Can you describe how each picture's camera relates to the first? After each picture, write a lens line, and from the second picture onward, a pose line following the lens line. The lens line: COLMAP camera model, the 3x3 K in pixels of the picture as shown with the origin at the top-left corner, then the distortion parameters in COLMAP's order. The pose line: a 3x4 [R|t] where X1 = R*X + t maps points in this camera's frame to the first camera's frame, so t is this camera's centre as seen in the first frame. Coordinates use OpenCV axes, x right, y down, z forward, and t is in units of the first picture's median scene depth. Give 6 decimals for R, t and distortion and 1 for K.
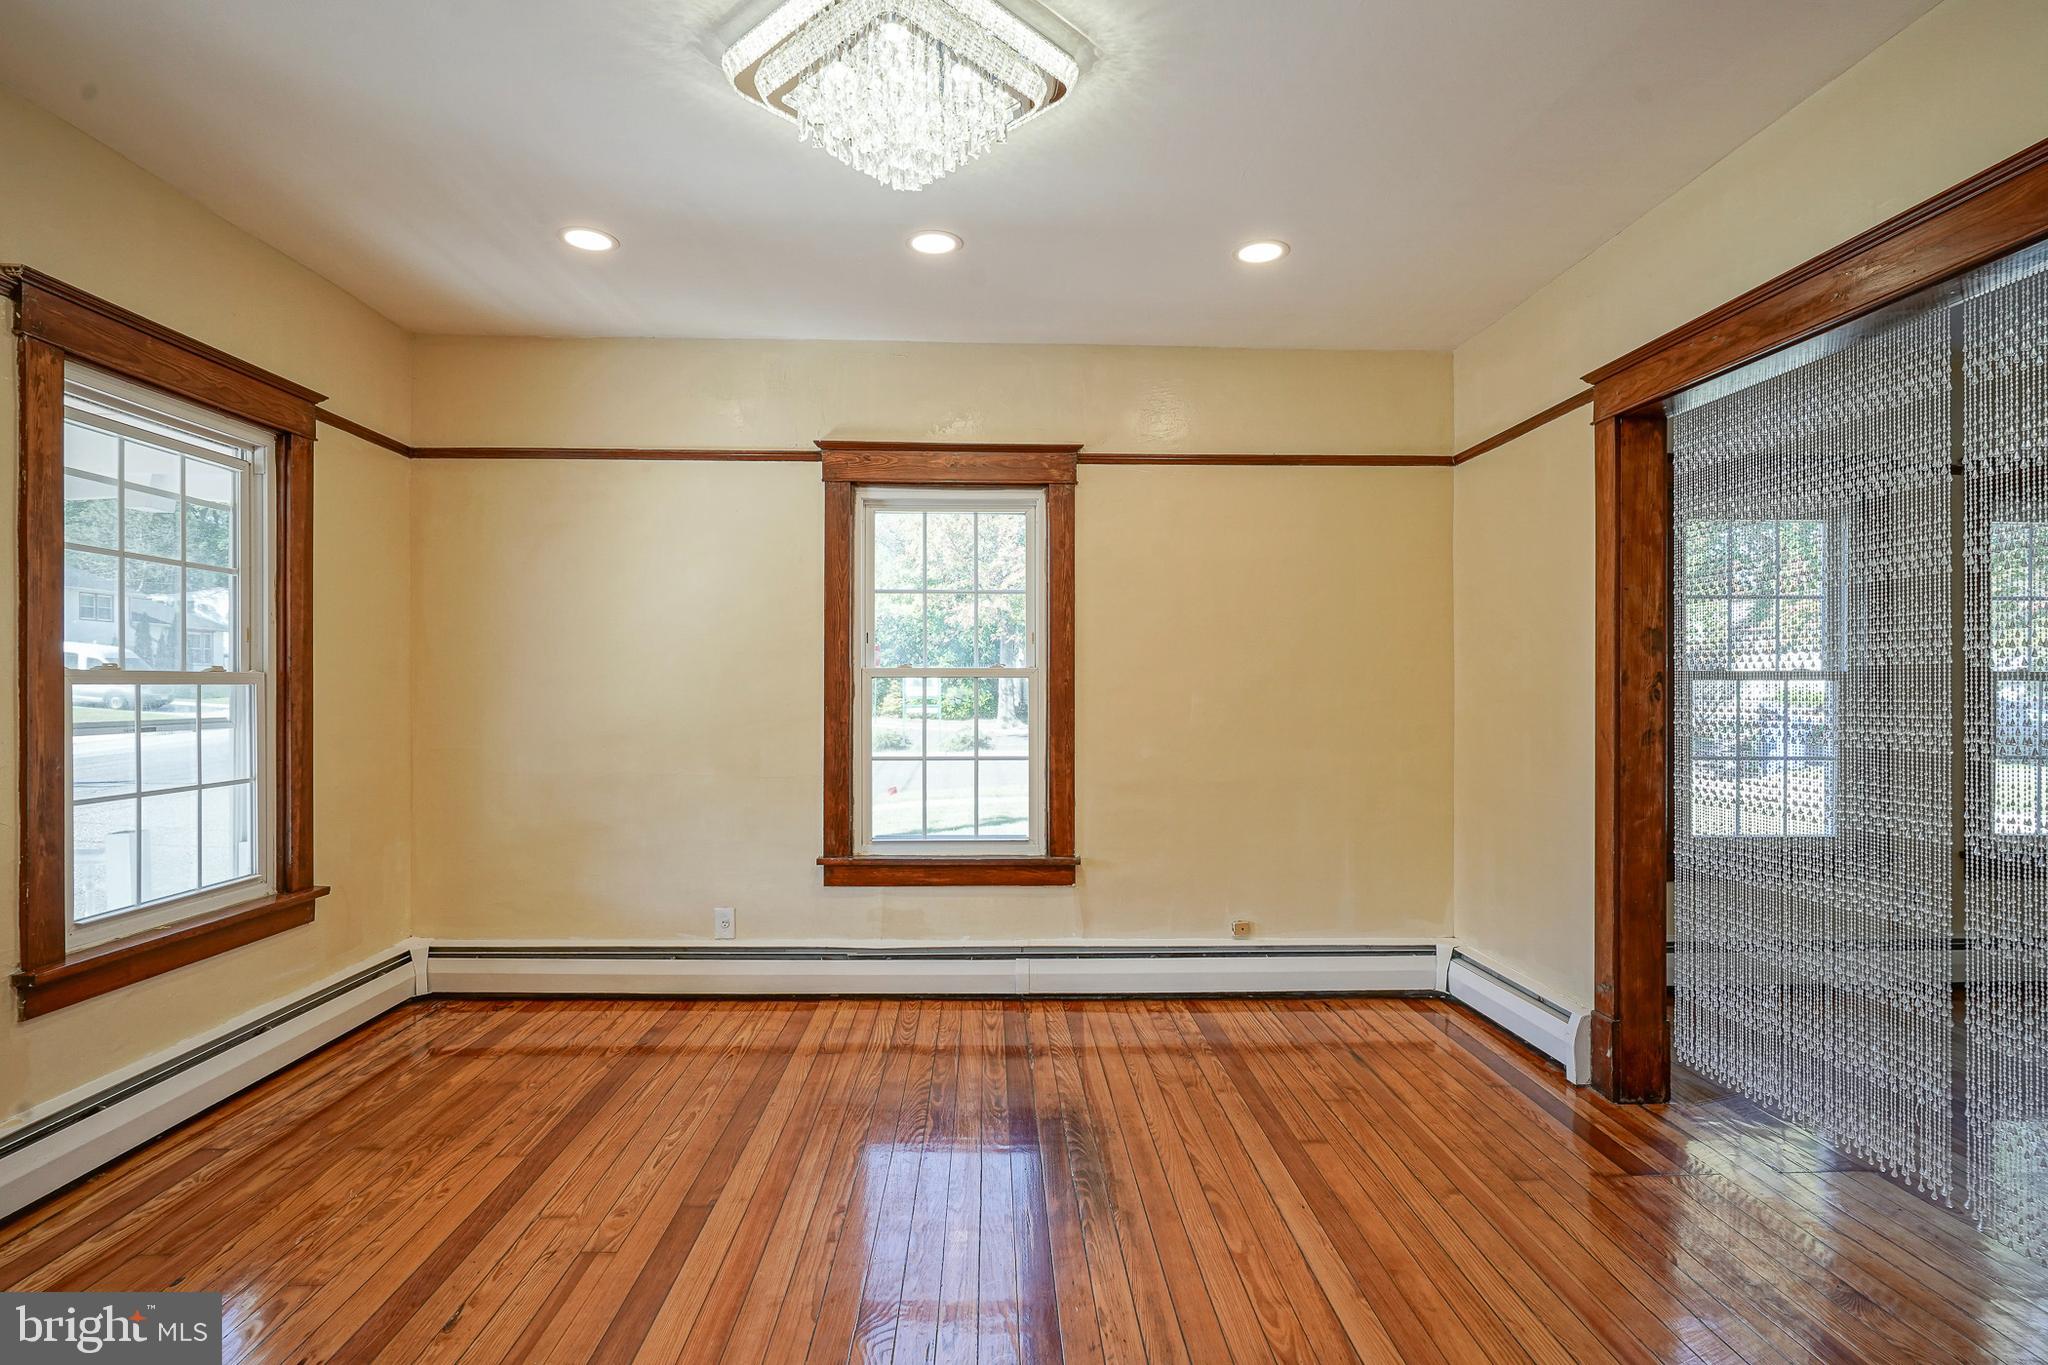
lens RADIAL K [[1001.2, 0, 1020.8], [0, 1001.2, 674.1], [0, 0, 1]] dist [-0.001963, 0.000590]
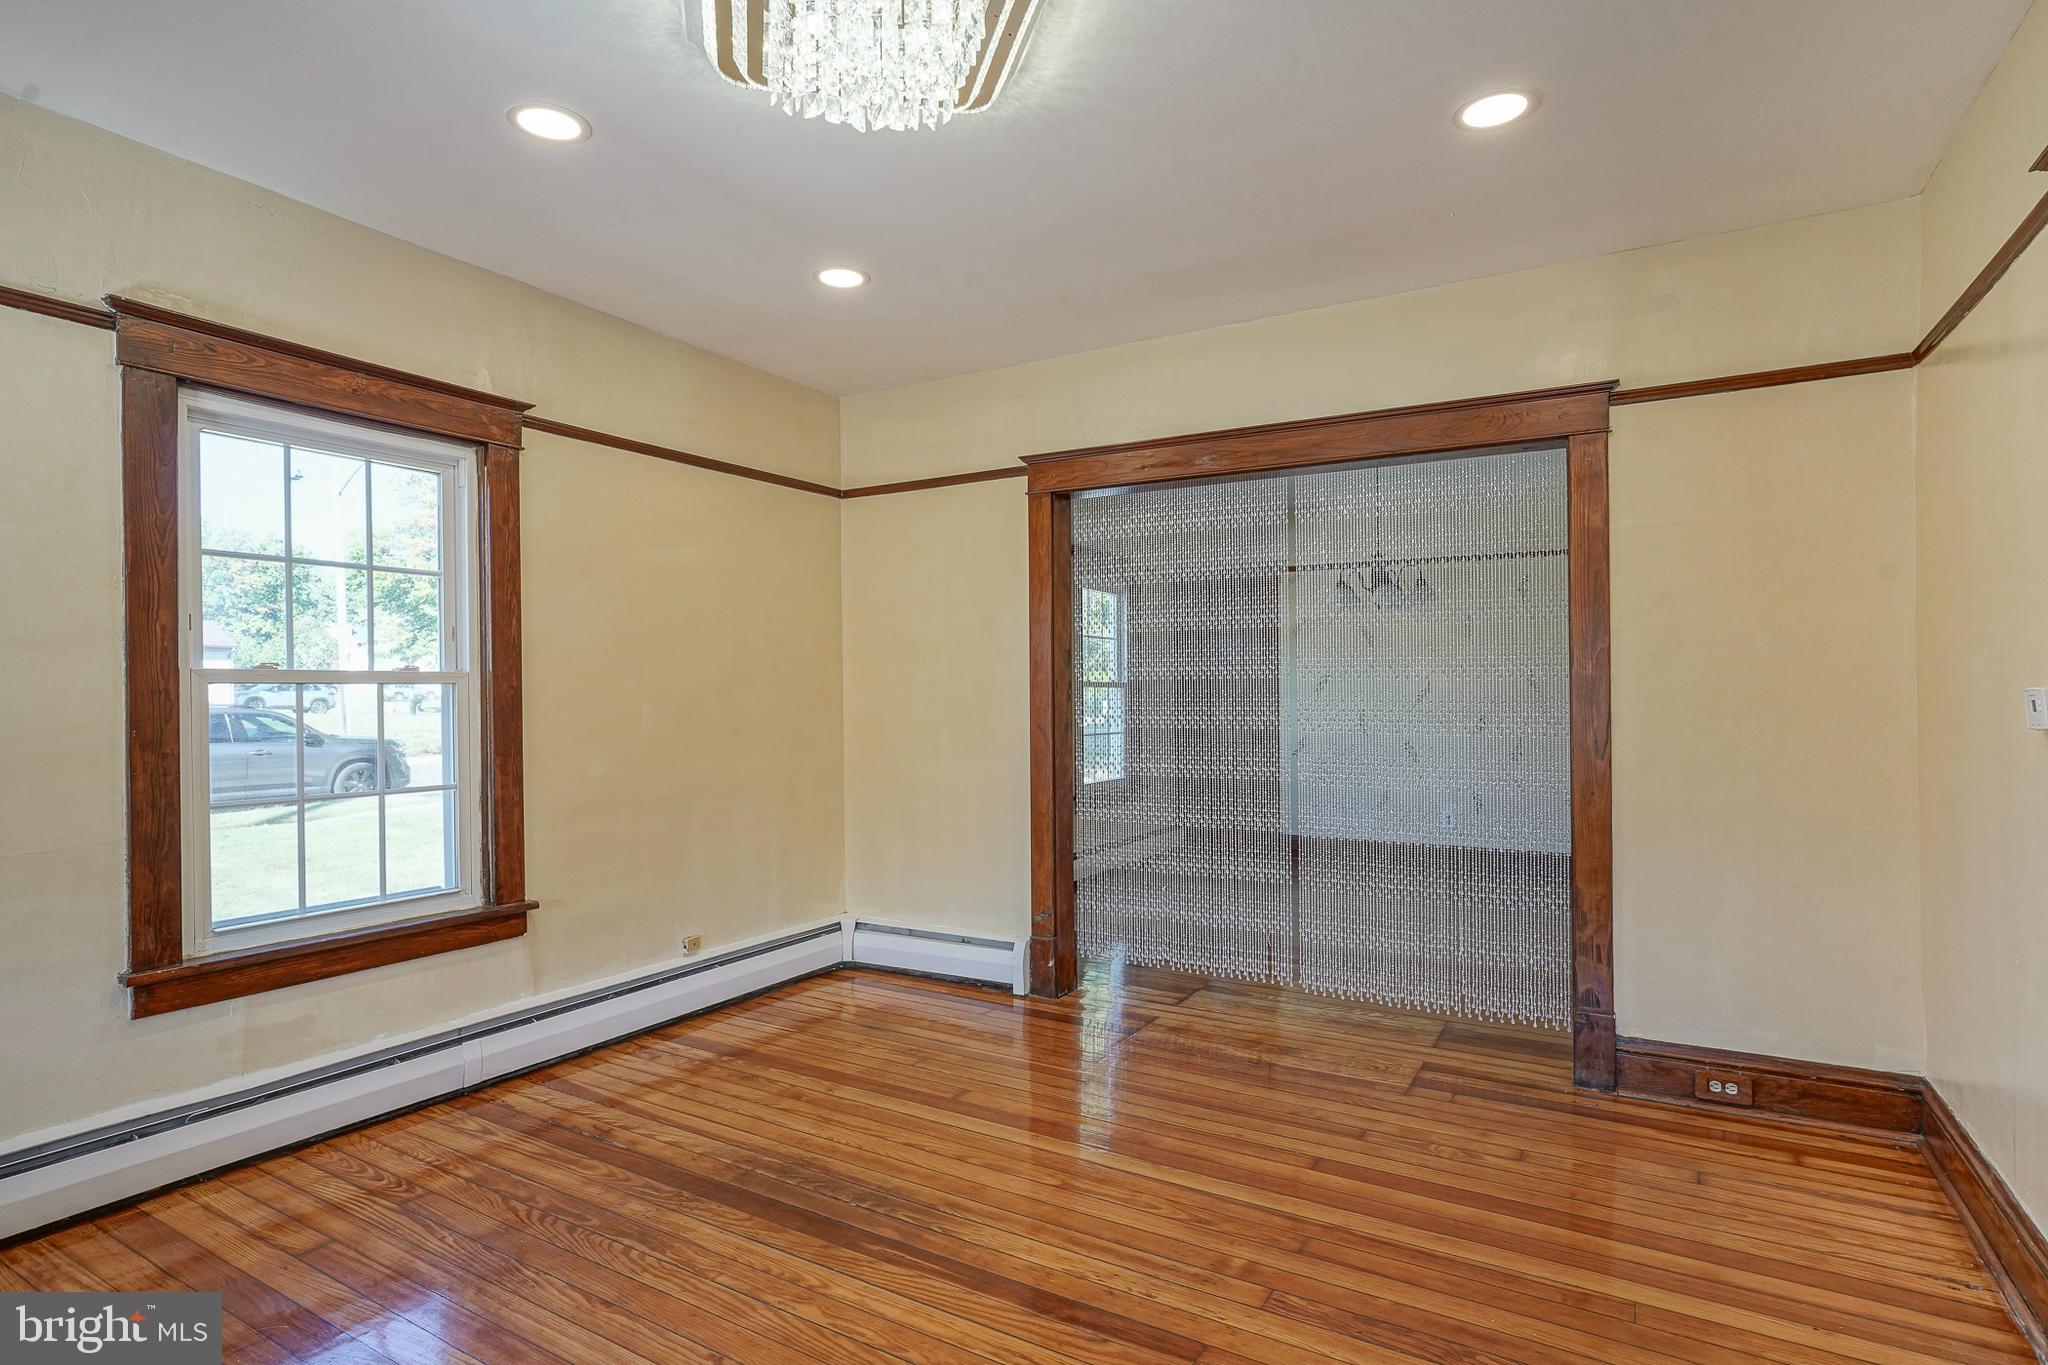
lens RADIAL K [[981.3, 0, 1024.0], [0, 981.3, 682.5], [0, 0, 1]] dist [-0.000288, 0.000797]
pose [[0.569824, 0.003635, 0.821758, -0.379705], [-0.006090, 0.999981, -0.000200, -0.000155], [-0.821744, -0.004890, 0.569836, 0.199935]]
